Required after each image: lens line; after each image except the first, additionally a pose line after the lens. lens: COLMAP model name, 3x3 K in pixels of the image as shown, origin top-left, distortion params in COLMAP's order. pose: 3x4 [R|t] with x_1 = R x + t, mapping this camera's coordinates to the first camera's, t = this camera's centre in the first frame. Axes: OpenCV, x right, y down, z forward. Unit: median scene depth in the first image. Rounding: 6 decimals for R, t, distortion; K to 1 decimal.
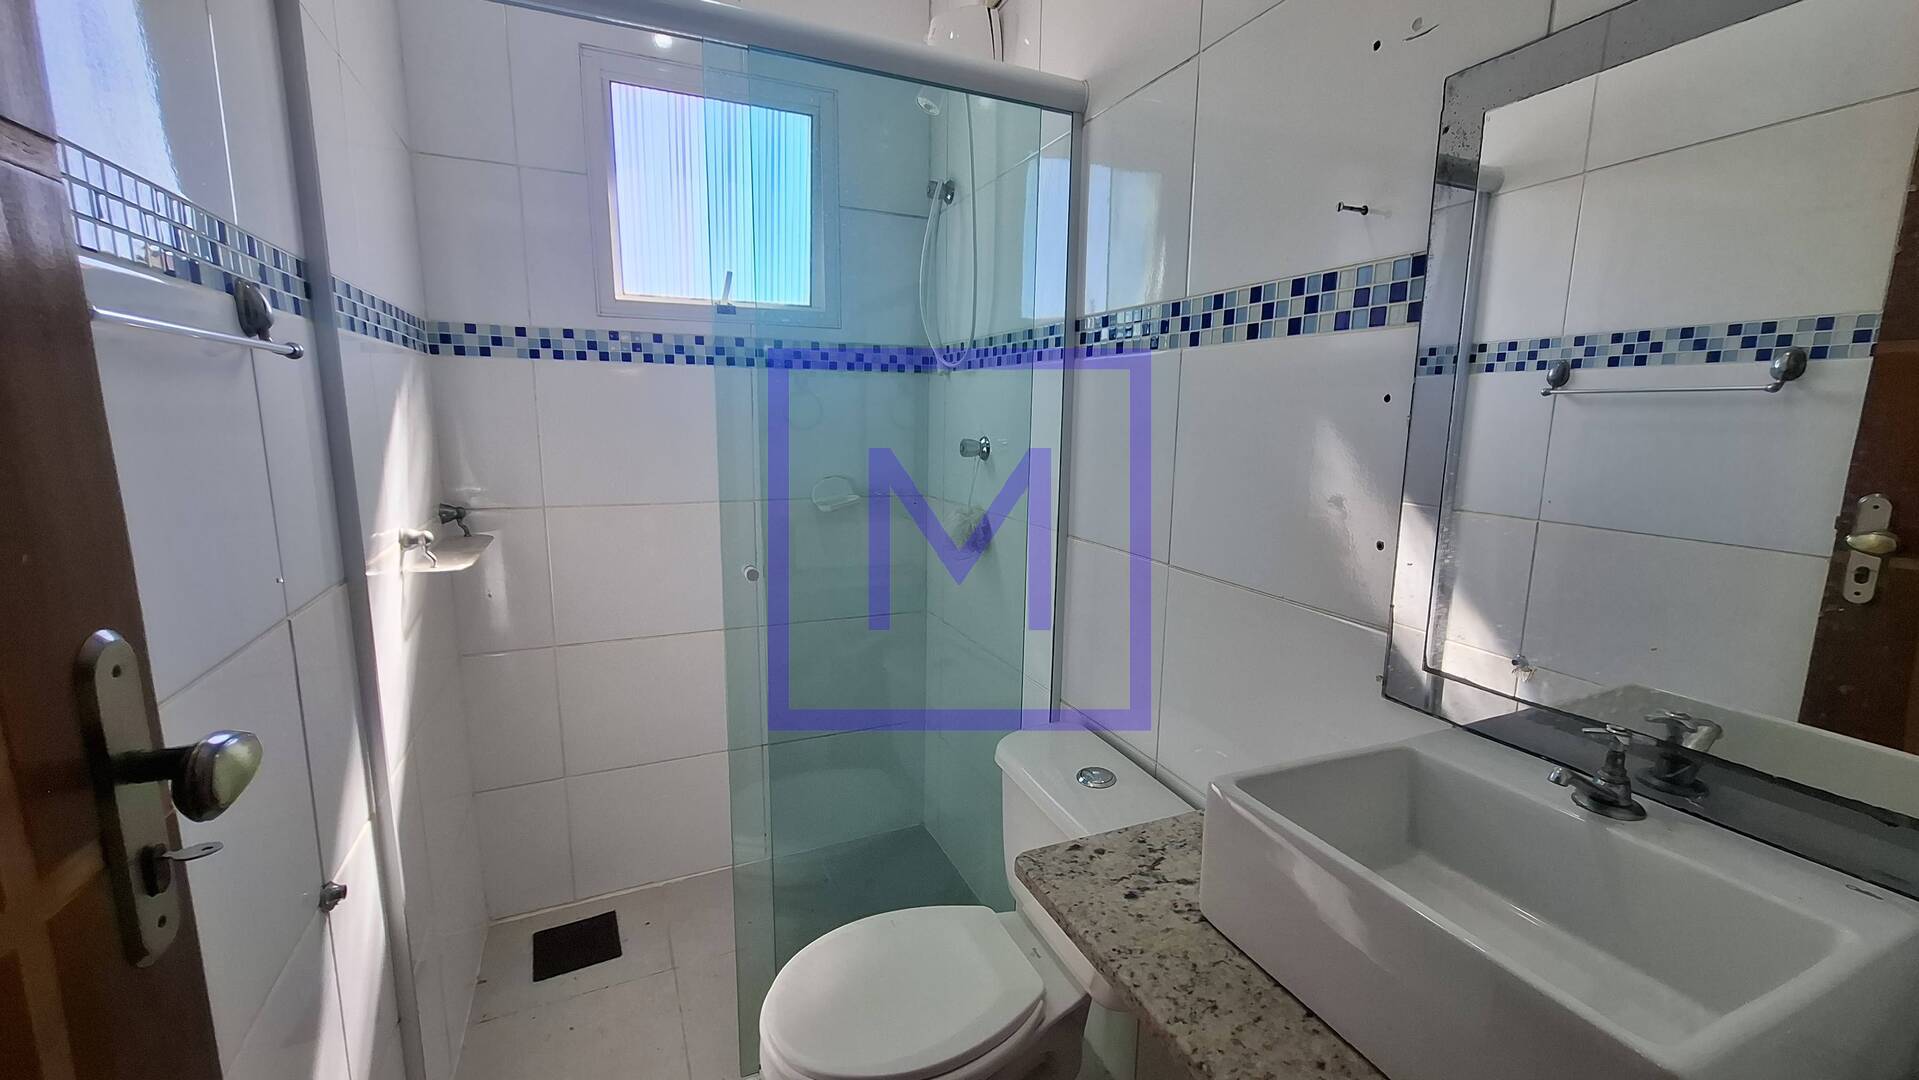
lens RADIAL K [[763.9, 0, 974.0], [0, 763.9, 540.0], [0, 0, 1]] dist [-0.009160, 0.006045]
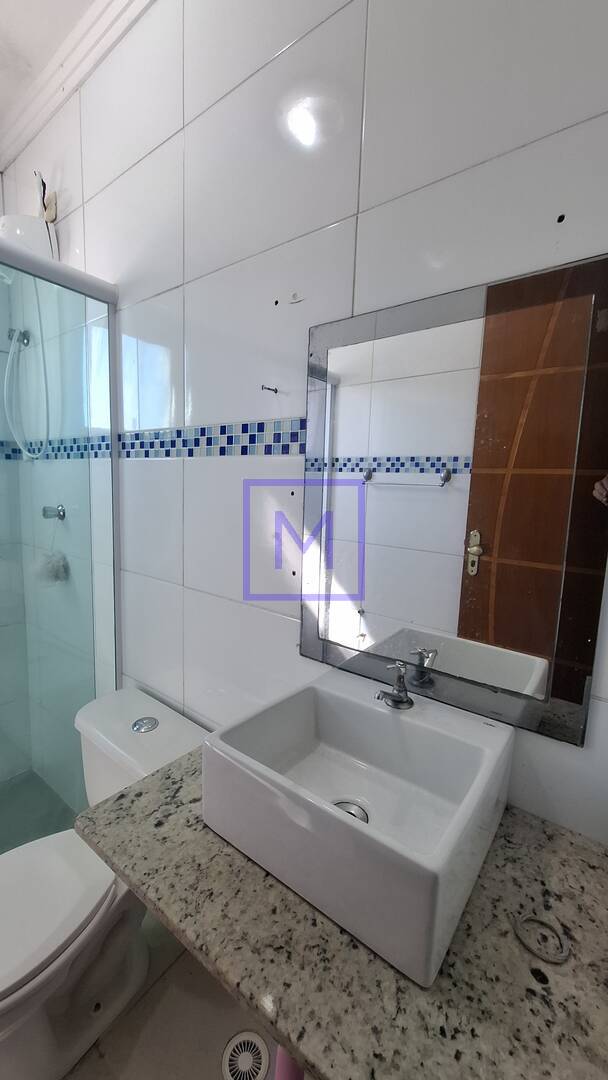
lens RADIAL K [[426.5, 0, 303.3], [0, 426.5, 542.9], [0, 0, 1]] dist [-0.003571, 0.000497]
pose [[0.879453, -0.048353, 0.473524, 0.055127], [0.058213, 0.998285, -0.006177, -0.046509], [-0.472413, 0.032998, 0.880759, 0.063858]]
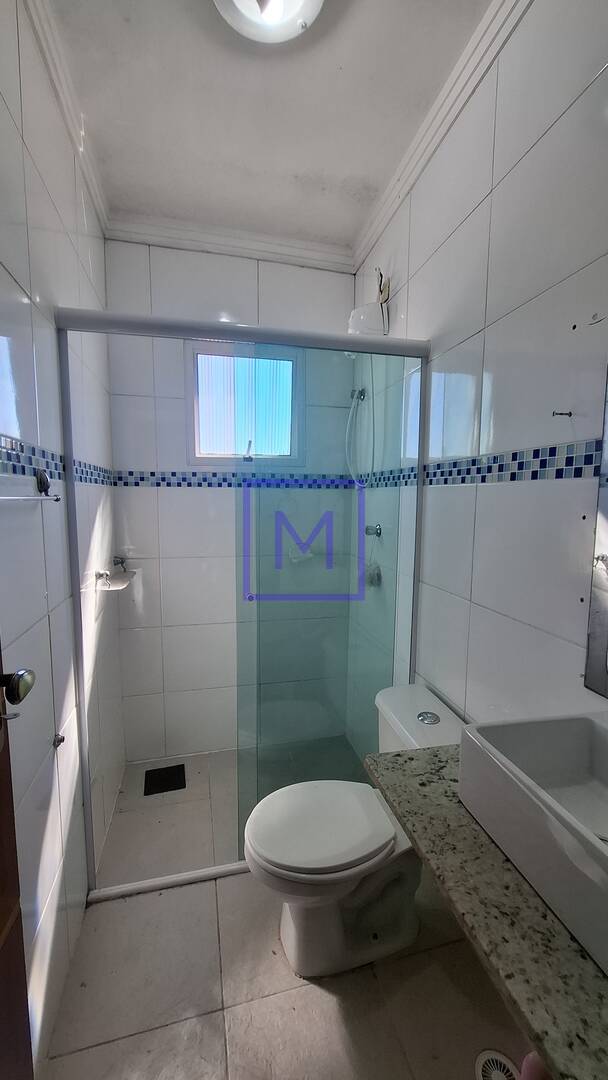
lens RADIAL K [[429.9, 0, 304.1], [0, 429.9, 545.3], [0, 0, 1]] dist [-0.009160, 0.006045]
pose [[0.979312, 0.012588, -0.201966, 0.081703], [-0.024067, 0.998225, -0.054479, -0.039960], [0.200922, 0.058213, 0.977876, -0.088398]]
